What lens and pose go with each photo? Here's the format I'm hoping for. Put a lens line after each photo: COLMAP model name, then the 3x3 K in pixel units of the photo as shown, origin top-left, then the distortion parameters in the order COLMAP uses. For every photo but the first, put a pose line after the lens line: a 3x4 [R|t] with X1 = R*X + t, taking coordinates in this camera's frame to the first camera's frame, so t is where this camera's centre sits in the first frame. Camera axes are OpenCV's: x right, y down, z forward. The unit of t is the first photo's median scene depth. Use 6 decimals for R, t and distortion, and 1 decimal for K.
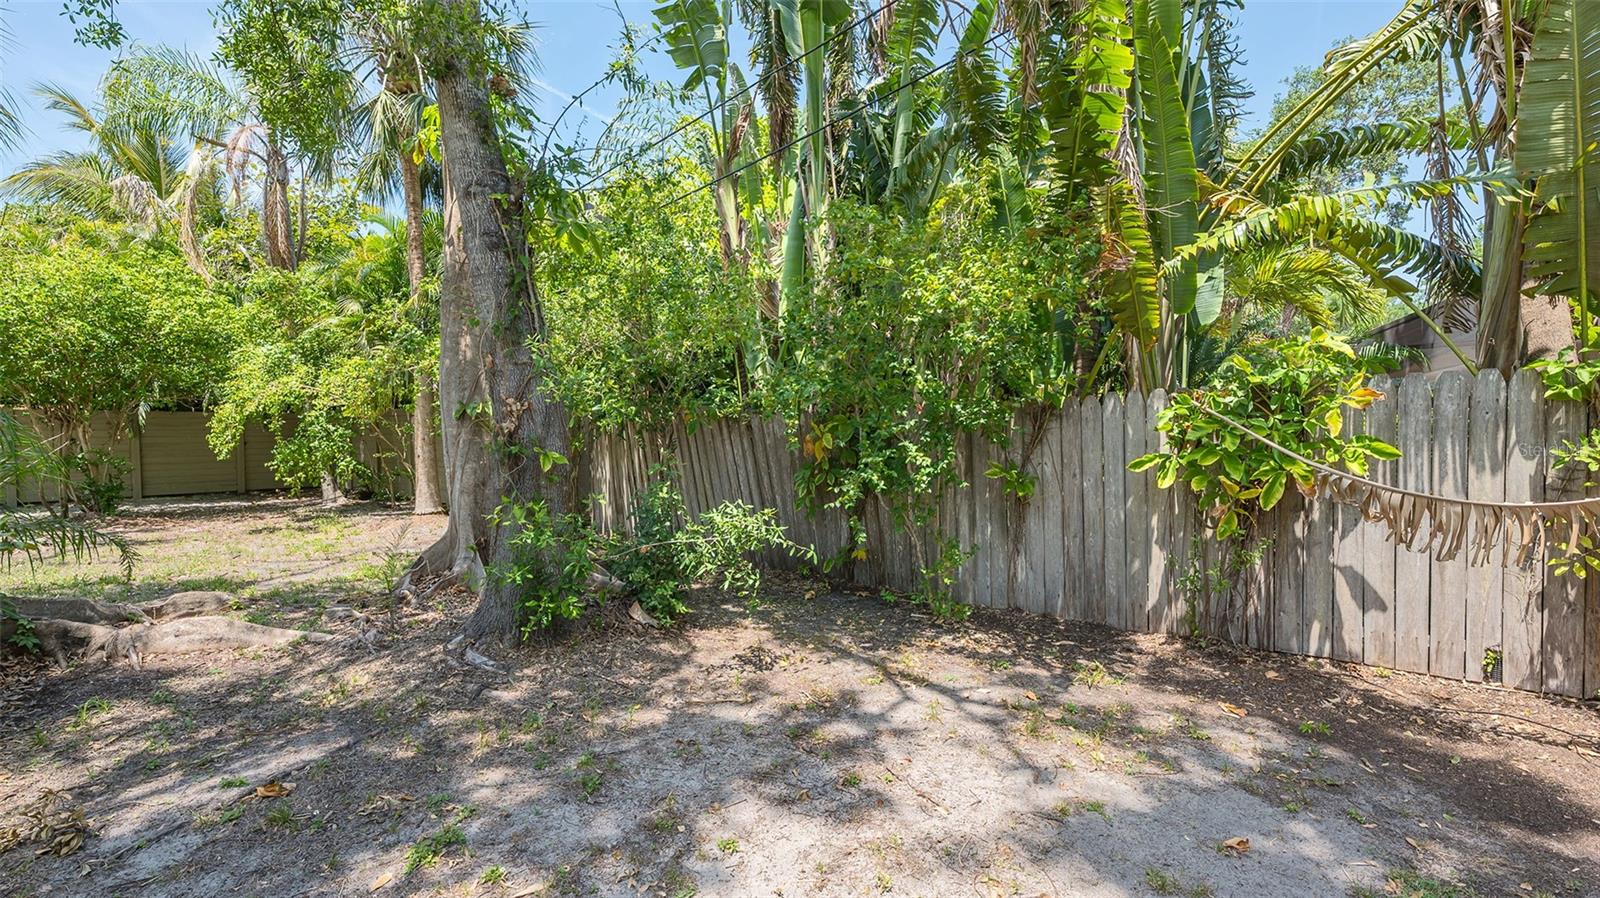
lens RADIAL K [[675.6, 0, 800.0], [0, 675.6, 449.0], [0, 0, 1]] dist [-0.011565, 0.000011]
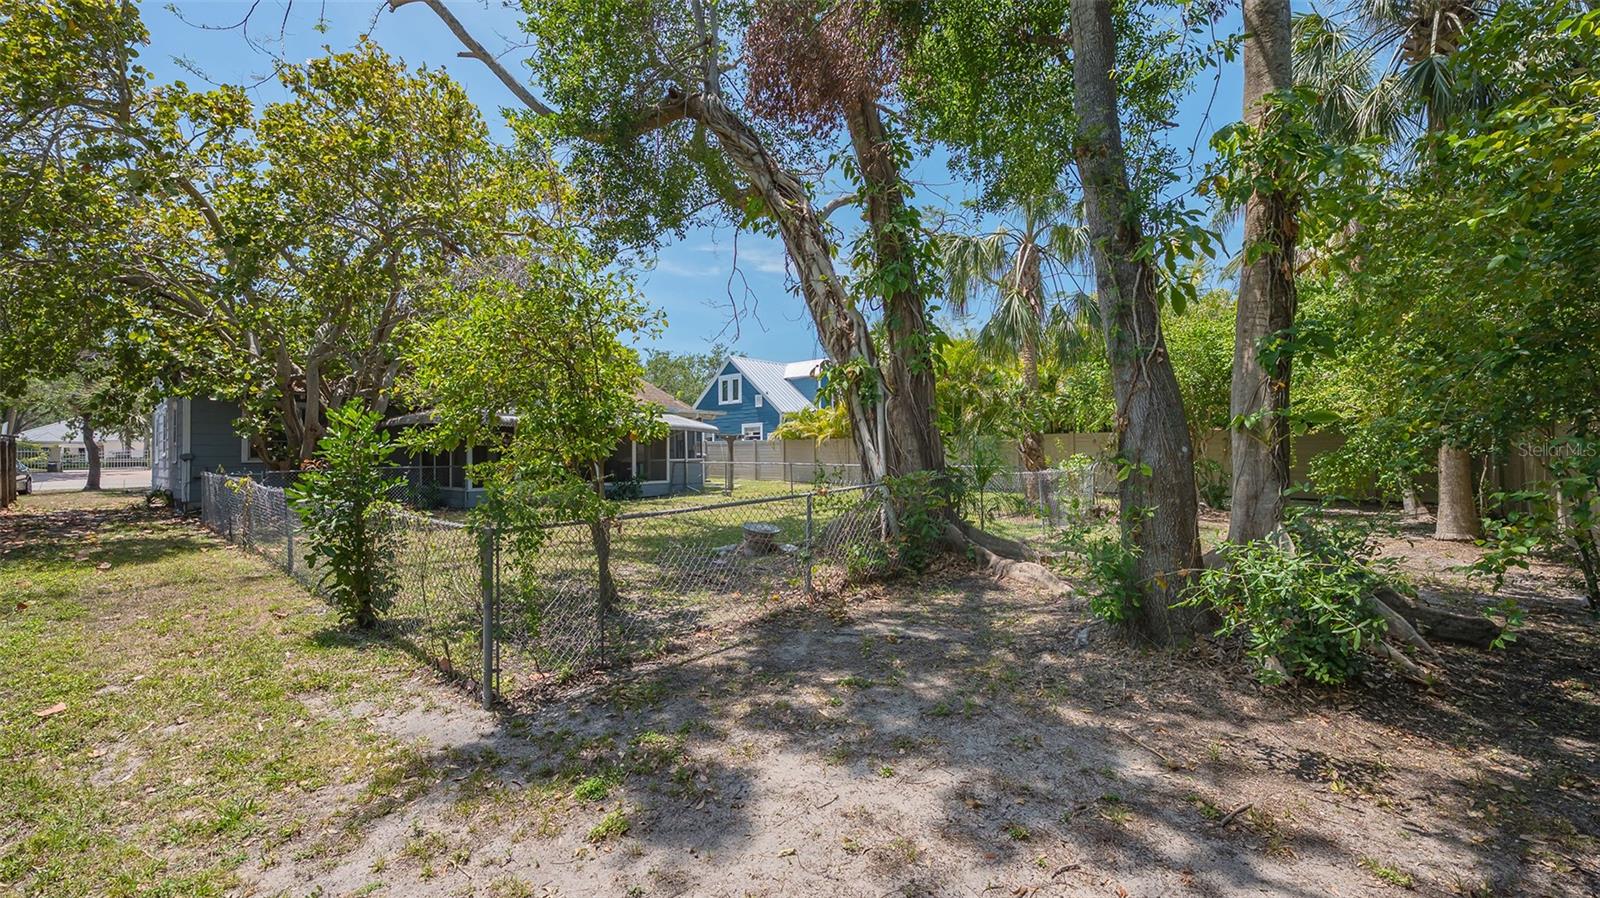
lens RADIAL K [[626.5, 0, 800.0], [0, 626.5, 449.0], [0, 0, 1]] dist [0.000088, -0.000131]
pose [[0.016060, 0.005714, -0.999855, 0.592249], [-0.023161, 0.999717, 0.005341, -0.011129], [0.999603, 0.023072, 0.016187, 0.445907]]
